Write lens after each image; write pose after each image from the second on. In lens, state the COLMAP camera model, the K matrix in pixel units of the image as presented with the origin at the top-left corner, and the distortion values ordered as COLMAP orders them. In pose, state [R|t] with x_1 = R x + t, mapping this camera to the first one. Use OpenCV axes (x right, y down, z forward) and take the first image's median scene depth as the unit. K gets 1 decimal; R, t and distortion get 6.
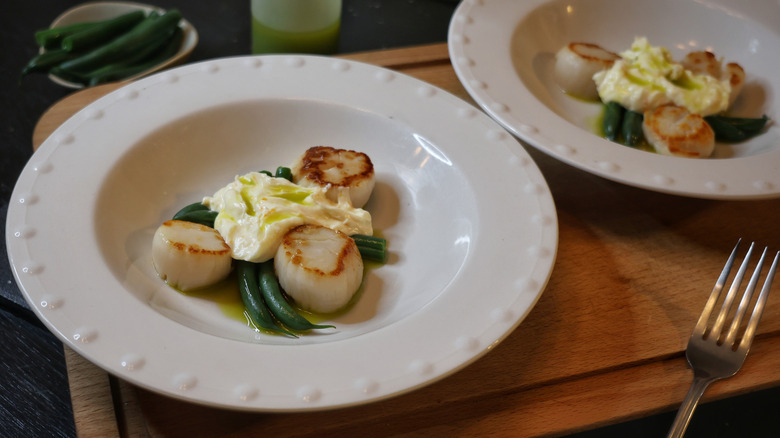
lens RADIAL K [[1131.1, 0, 390.0], [0, 1131.1, 219.0], [0, 0, 1]] dist [-0.014478, -0.012021]
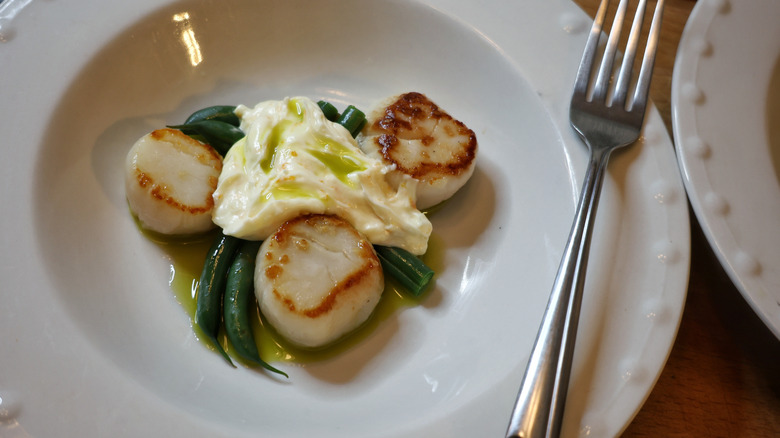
lens RADIAL K [[1131.1, 0, 390.0], [0, 1131.1, 219.0], [0, 0, 1]] dist [-0.014478, -0.012021]
pose [[0.870617, 0.441730, -0.216567, 0.110365], [-0.359217, 0.871572, 0.333656, -0.235267], [0.336139, -0.212692, 0.917482, 0.356663]]
